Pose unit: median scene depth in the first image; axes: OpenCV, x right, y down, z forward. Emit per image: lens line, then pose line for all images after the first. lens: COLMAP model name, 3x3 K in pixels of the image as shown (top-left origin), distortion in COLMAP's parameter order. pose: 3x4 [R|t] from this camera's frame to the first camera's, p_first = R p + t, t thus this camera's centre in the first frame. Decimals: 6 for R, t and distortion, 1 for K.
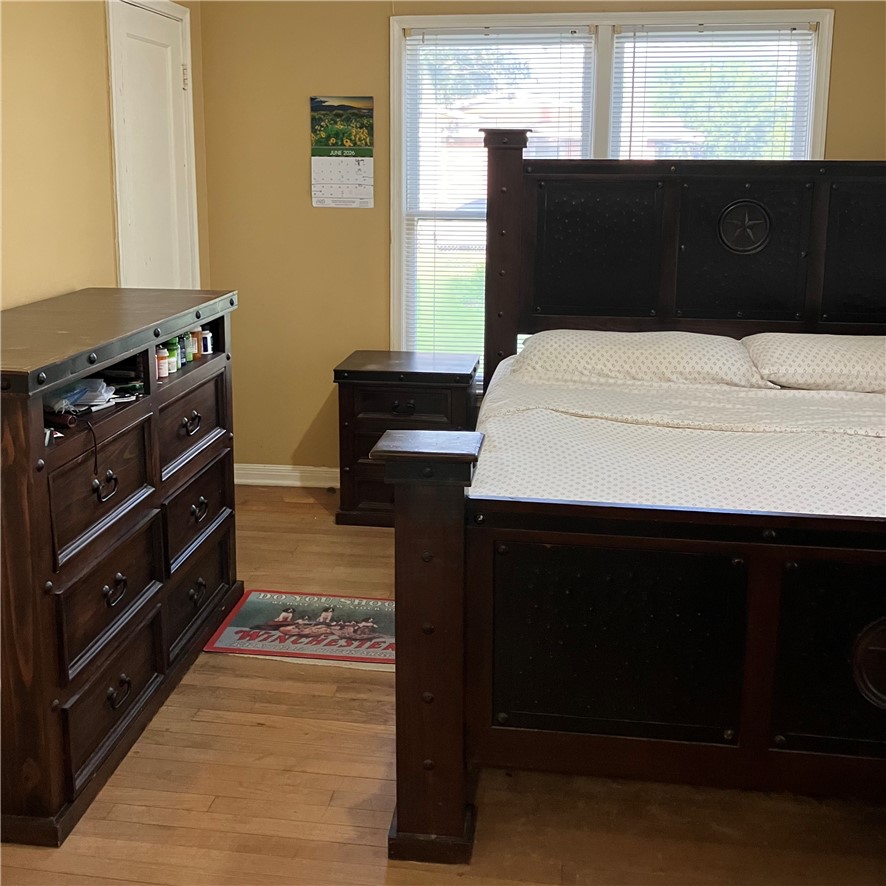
lens RADIAL K [[966.5, 0, 442.0], [0, 966.5, 327.0], [0, 0, 1]] dist [0.105684, -0.241646]
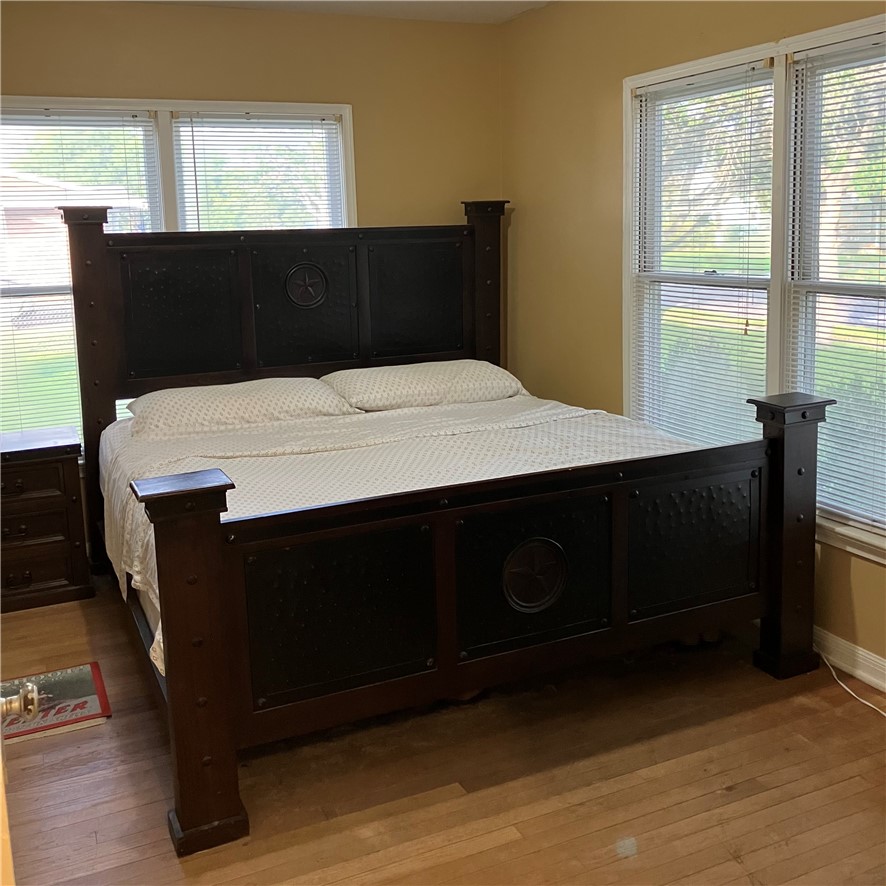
lens RADIAL K [[964.9, 0, 442.8], [0, 964.9, 367.7], [0, 0, 1]] dist [0.011889, -0.046748]
pose [[0.842218, -0.109232, 0.527956, -0.197923], [0.123770, 0.992280, 0.007856, 0.009094], [-0.524738, 0.058729, 0.849235, -0.081570]]
